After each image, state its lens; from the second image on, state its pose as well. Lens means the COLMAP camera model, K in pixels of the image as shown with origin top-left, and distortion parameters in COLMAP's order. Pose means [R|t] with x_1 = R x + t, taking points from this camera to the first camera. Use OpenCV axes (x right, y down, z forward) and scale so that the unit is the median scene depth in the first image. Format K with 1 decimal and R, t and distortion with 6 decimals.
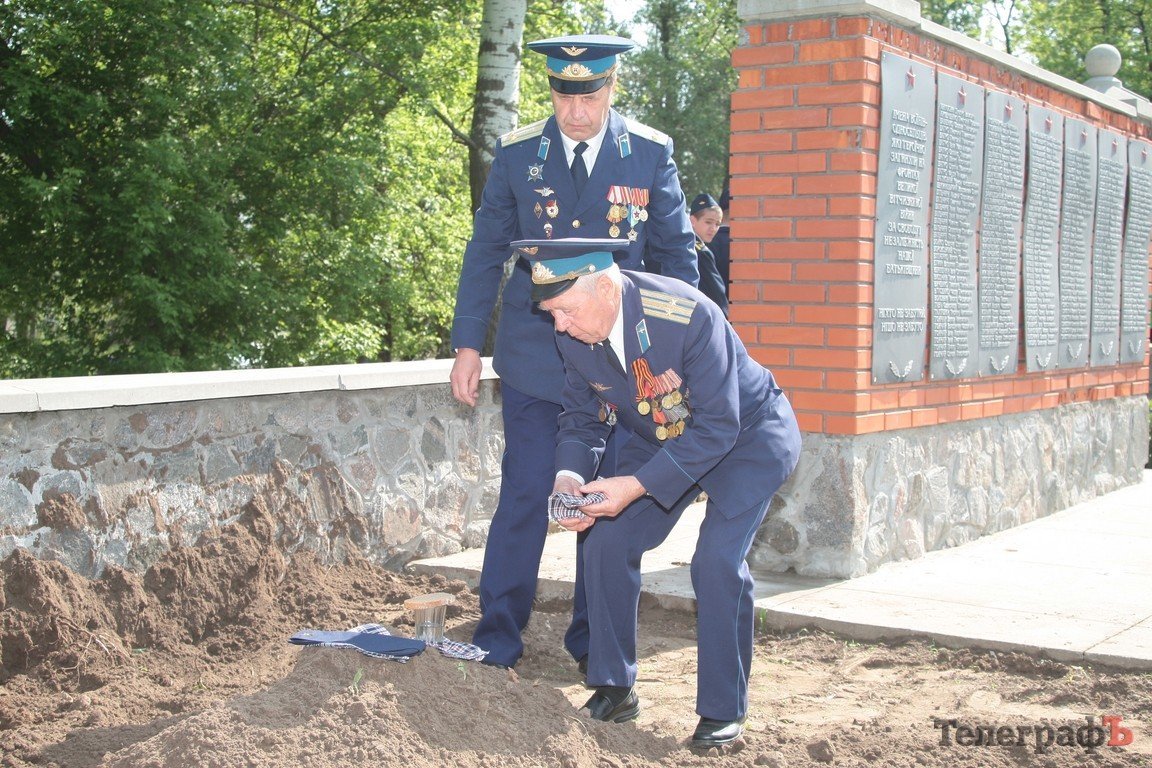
lens RADIAL K [[1595.7, 0, 570.1], [0, 1595.7, 381.6], [0, 0, 1]] dist [-0.009787, 0.361939]
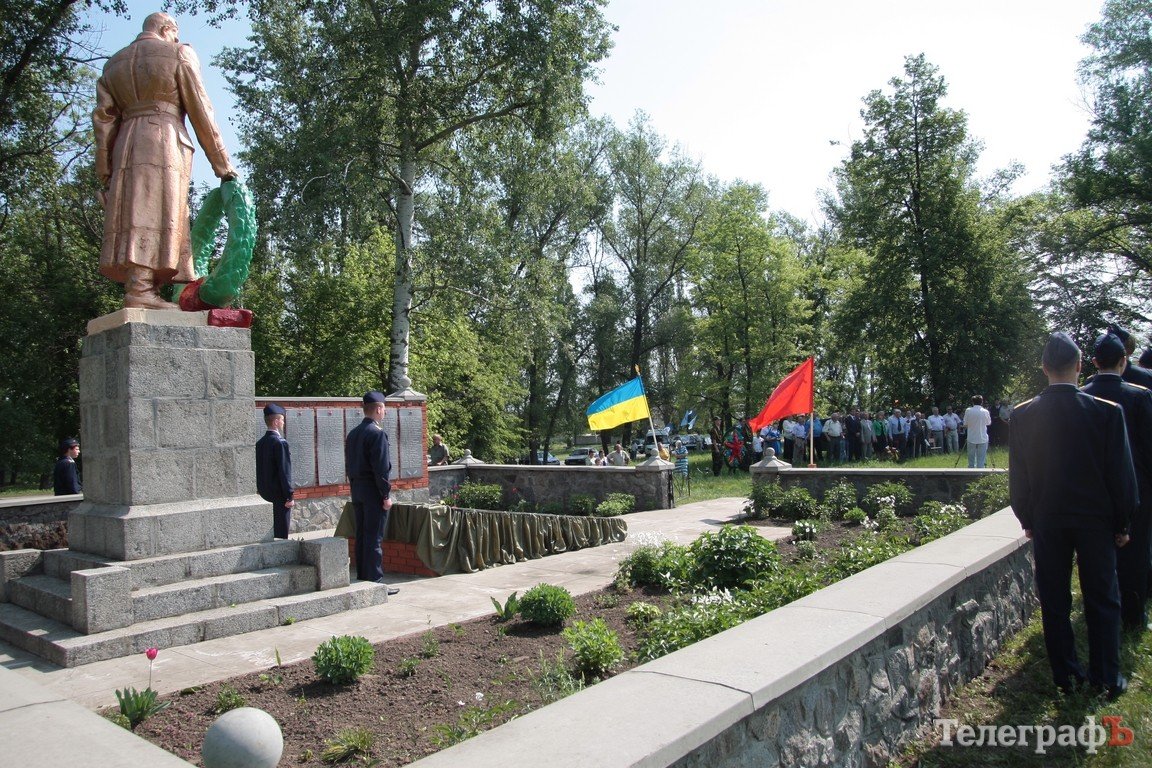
lens RADIAL K [[865.2, 0, 572.4], [0, 865.2, 382.6], [0, 0, 1]] dist [-0.100170, 0.057335]
pose [[0.994683, -0.050365, -0.089829, 1.281632], [0.041639, 0.994462, -0.096493, -0.032259], [0.094192, 0.092239, 0.991272, -1.034042]]
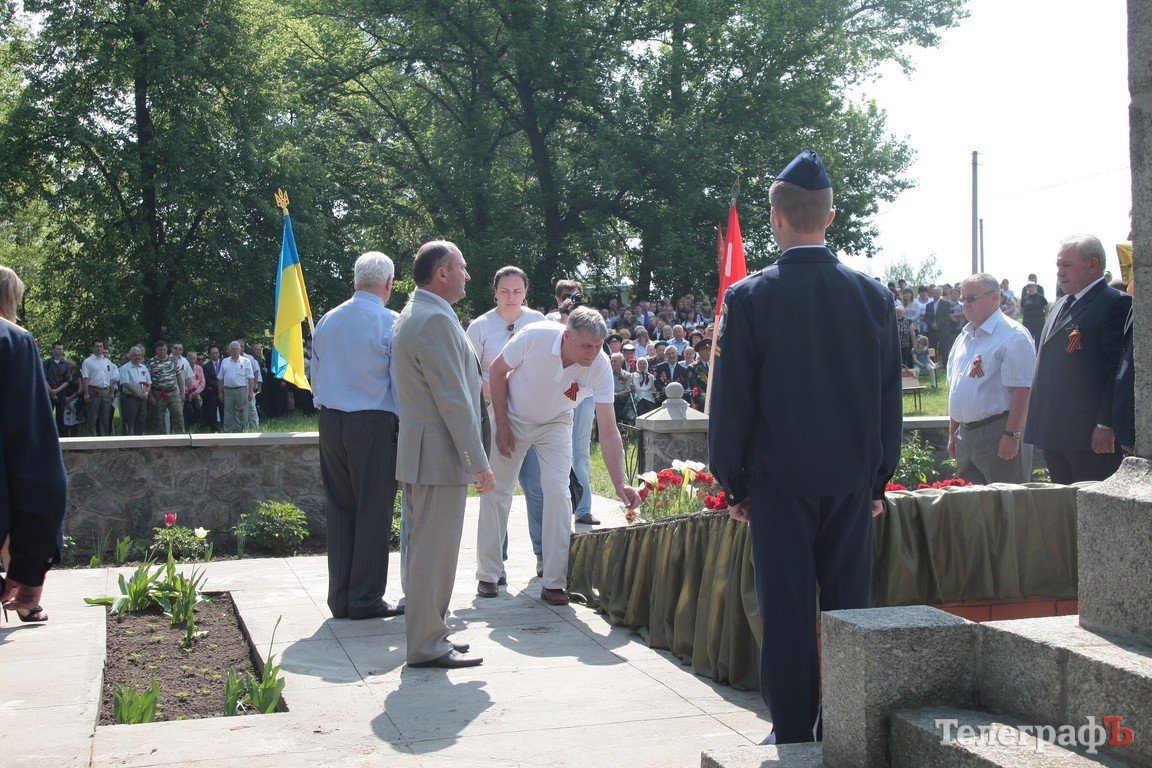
lens RADIAL K [[1595.7, 0, 570.1], [0, 1595.7, 381.6], [0, 0, 1]] dist [-0.009787, 0.361939]
pose [[0.661501, -0.034192, 0.749165, -0.165527], [0.059723, 0.998189, -0.007177, -0.055401], [-0.747563, 0.049490, 0.662345, 0.096439]]
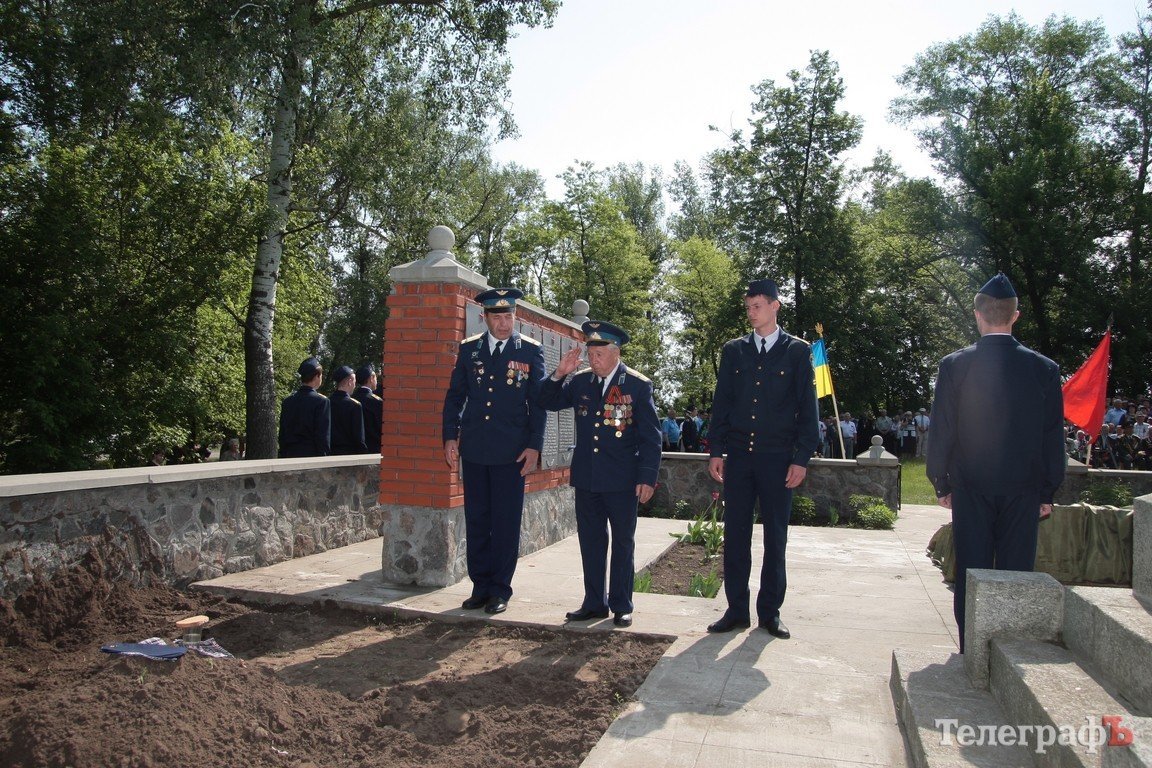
lens RADIAL K [[865.2, 0, 572.4], [0, 865.2, 382.6], [0, 0, 1]] dist [-0.100170, 0.057335]
pose [[0.954560, 0.029375, 0.296566, 0.015477], [-0.003803, 0.996250, -0.086437, -0.025449], [-0.297993, 0.081381, 0.951093, 0.001781]]
